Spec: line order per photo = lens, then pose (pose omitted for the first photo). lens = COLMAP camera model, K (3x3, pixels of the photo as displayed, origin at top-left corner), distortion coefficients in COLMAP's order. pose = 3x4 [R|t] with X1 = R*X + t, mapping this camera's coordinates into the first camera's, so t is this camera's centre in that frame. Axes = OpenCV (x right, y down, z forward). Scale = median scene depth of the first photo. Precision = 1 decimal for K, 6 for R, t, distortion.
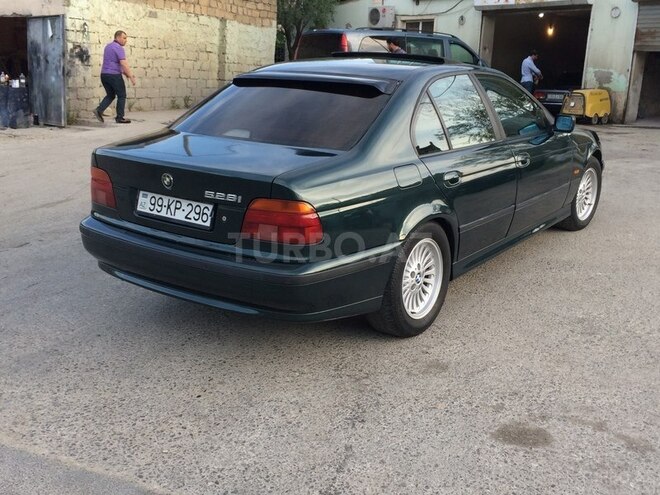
lens RADIAL K [[744.1, 0, 316.6], [0, 744.1, 225.6], [0, 0, 1]] dist [0.048057, 0.000000]
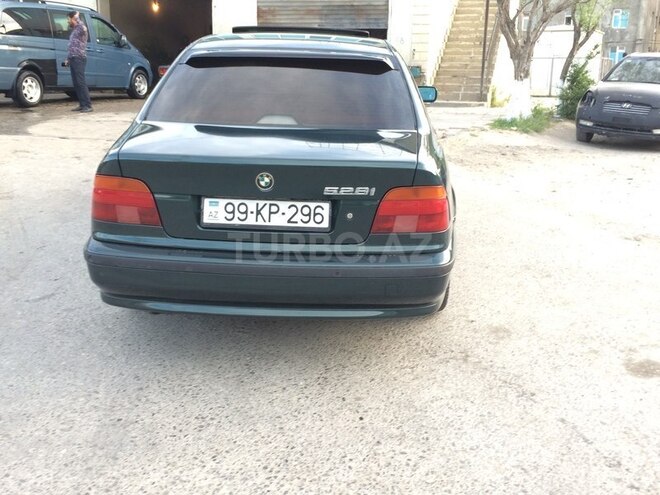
lens RADIAL K [[744.1, 0, 331.4], [0, 744.1, 235.2], [0, 0, 1]] dist [0.048057, 0.000000]
pose [[0.833568, -0.148654, 0.532040, -0.590372], [0.126325, 0.988887, 0.078380, -0.056283], [-0.537780, 0.001875, 0.843083, 0.259092]]
